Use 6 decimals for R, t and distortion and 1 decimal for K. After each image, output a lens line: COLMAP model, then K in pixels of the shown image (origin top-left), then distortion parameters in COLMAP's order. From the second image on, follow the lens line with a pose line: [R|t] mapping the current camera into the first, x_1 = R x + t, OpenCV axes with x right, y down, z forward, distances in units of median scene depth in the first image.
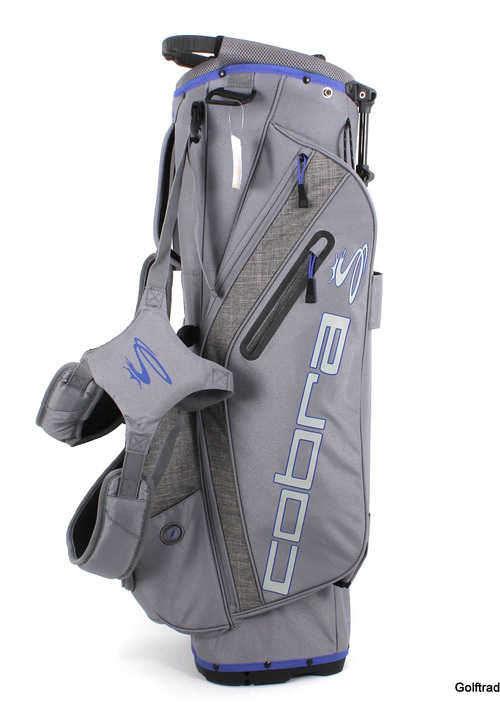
lens RADIAL K [[1036.8, 0, 227.6], [0, 1036.8, 361.6], [0, 0, 1]] dist [-0.097099, 0.000000]
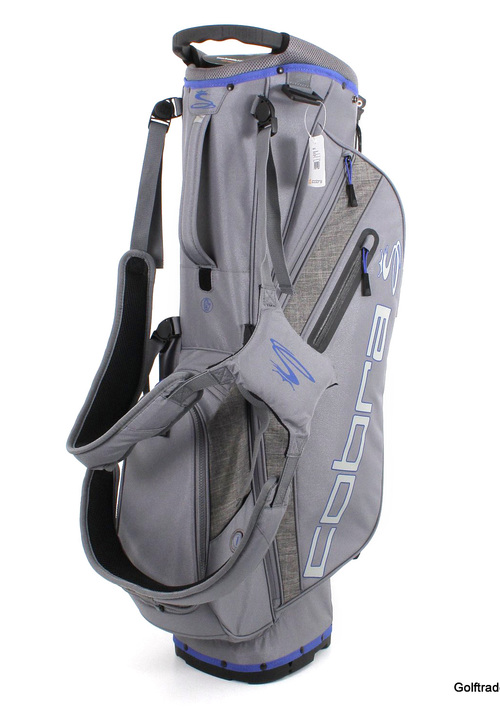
lens RADIAL K [[1036.8, 0, 249.3], [0, 1036.8, 354.8], [0, 0, 1]] dist [-0.097099, 0.000000]
pose [[0.725084, -0.078182, 0.684208, -0.735120], [0.076961, 0.996510, 0.032308, -0.039346], [-0.684347, 0.029231, 0.728571, 0.301207]]
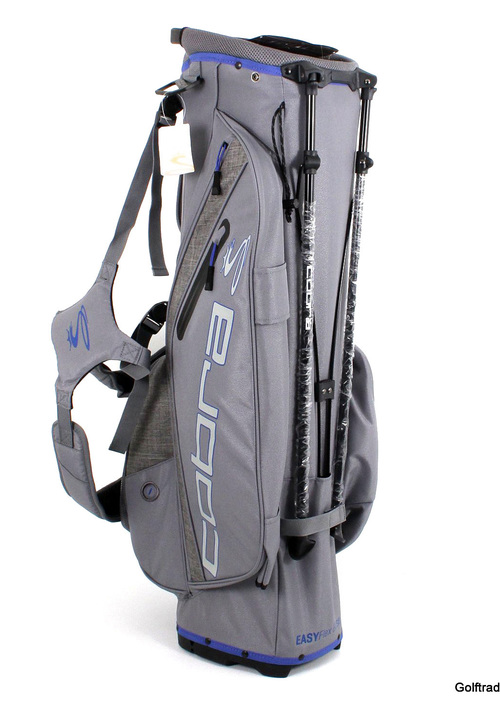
lens RADIAL K [[1036.8, 0, 247.6], [0, 1036.8, 336.8], [0, 0, 1]] dist [-0.097099, 0.000000]
pose [[0.698341, 0.128808, -0.704080, 0.805888], [-0.121331, 0.990742, 0.060910, -0.076793], [0.705407, 0.042891, 0.707504, 0.316937]]
